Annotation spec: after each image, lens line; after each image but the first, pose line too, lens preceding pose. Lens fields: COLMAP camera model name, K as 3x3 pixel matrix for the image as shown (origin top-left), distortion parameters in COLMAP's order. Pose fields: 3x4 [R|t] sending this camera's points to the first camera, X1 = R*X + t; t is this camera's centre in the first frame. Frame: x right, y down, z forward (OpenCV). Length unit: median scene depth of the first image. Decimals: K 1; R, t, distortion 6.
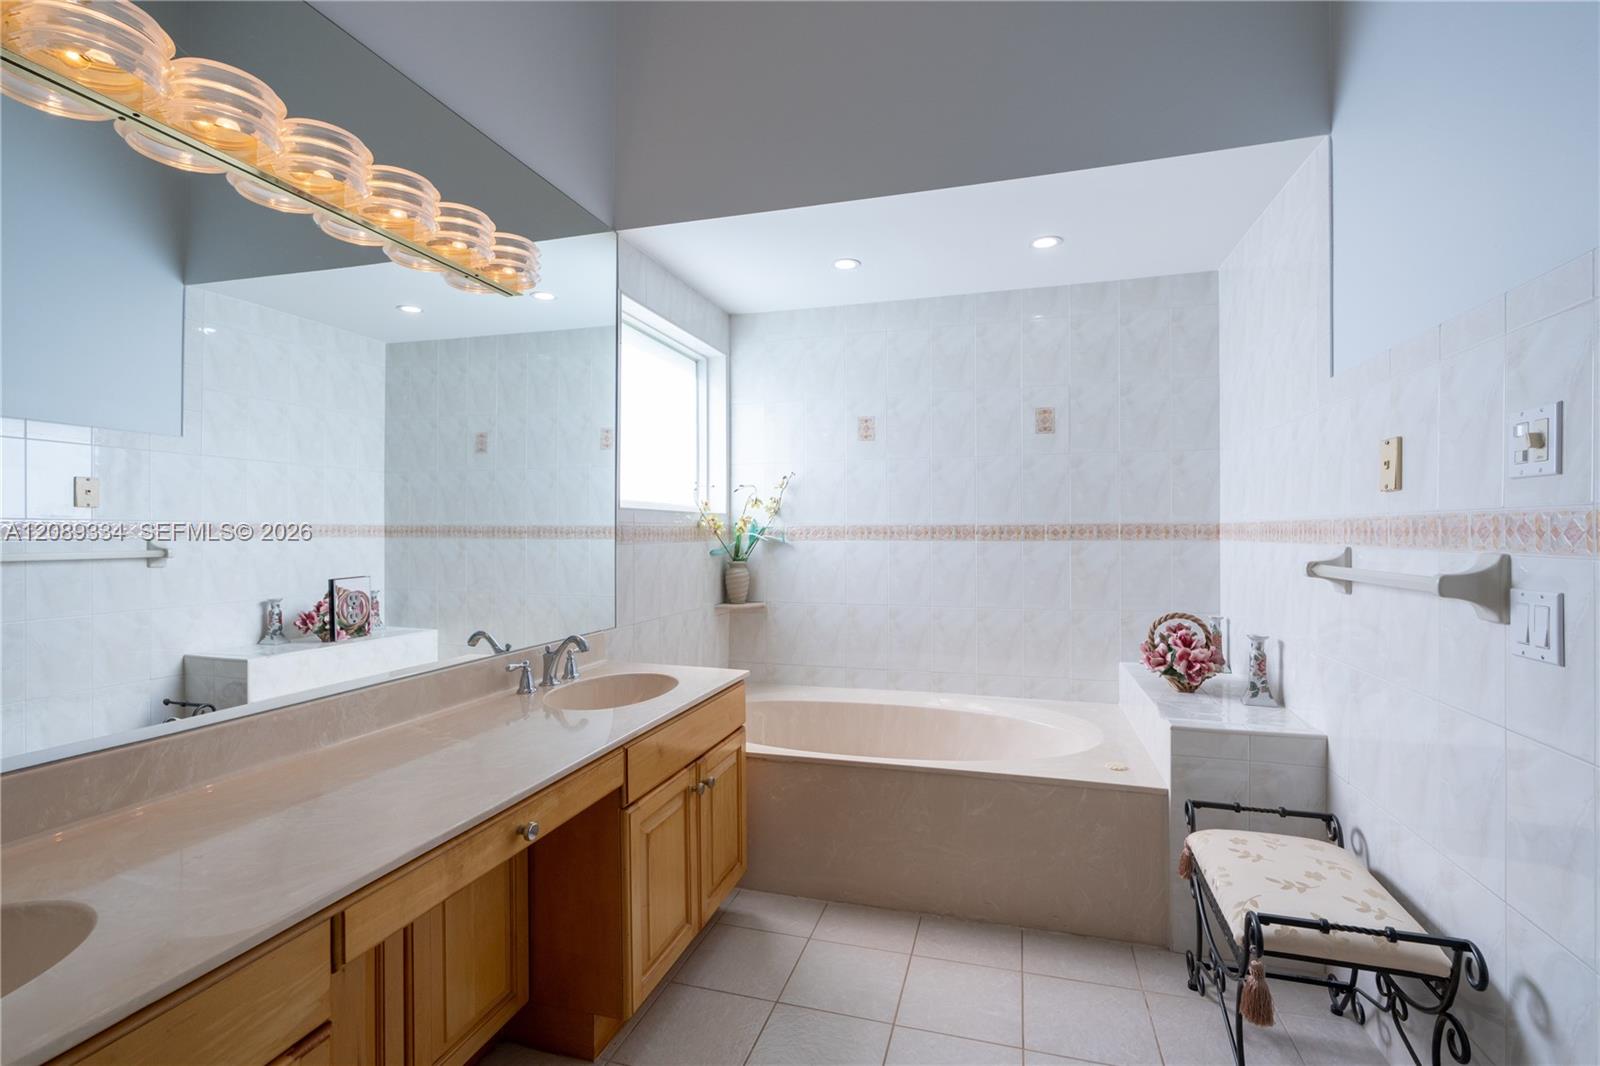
lens RADIAL K [[713.5, 0, 793.4], [0, 713.5, 534.5], [0, 0, 1]] dist [-0.004812, 0.001547]
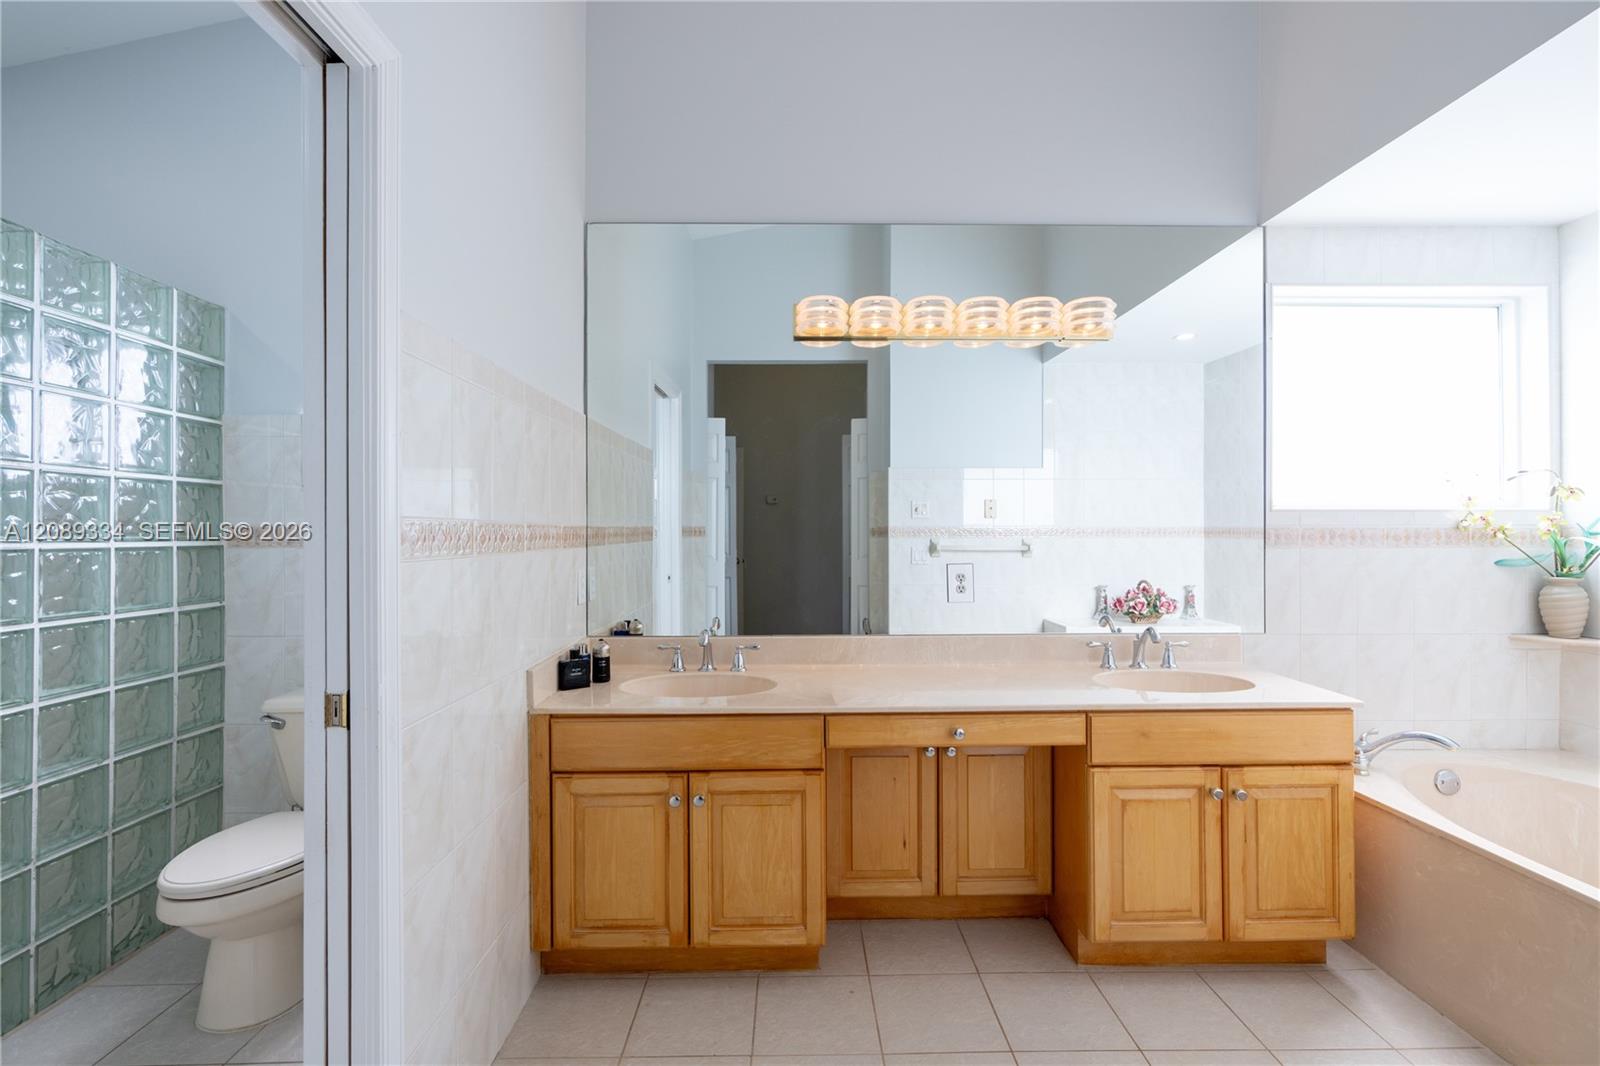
lens RADIAL K [[713.5, 0, 810.8], [0, 713.5, 530.3], [0, 0, 1]] dist [-0.004812, 0.001547]
pose [[0.327357, -0.002256, -0.944898, 0.381440], [-0.004494, 0.999982, -0.003944, -0.002038], [0.944890, 0.005537, 0.327341, 0.084407]]
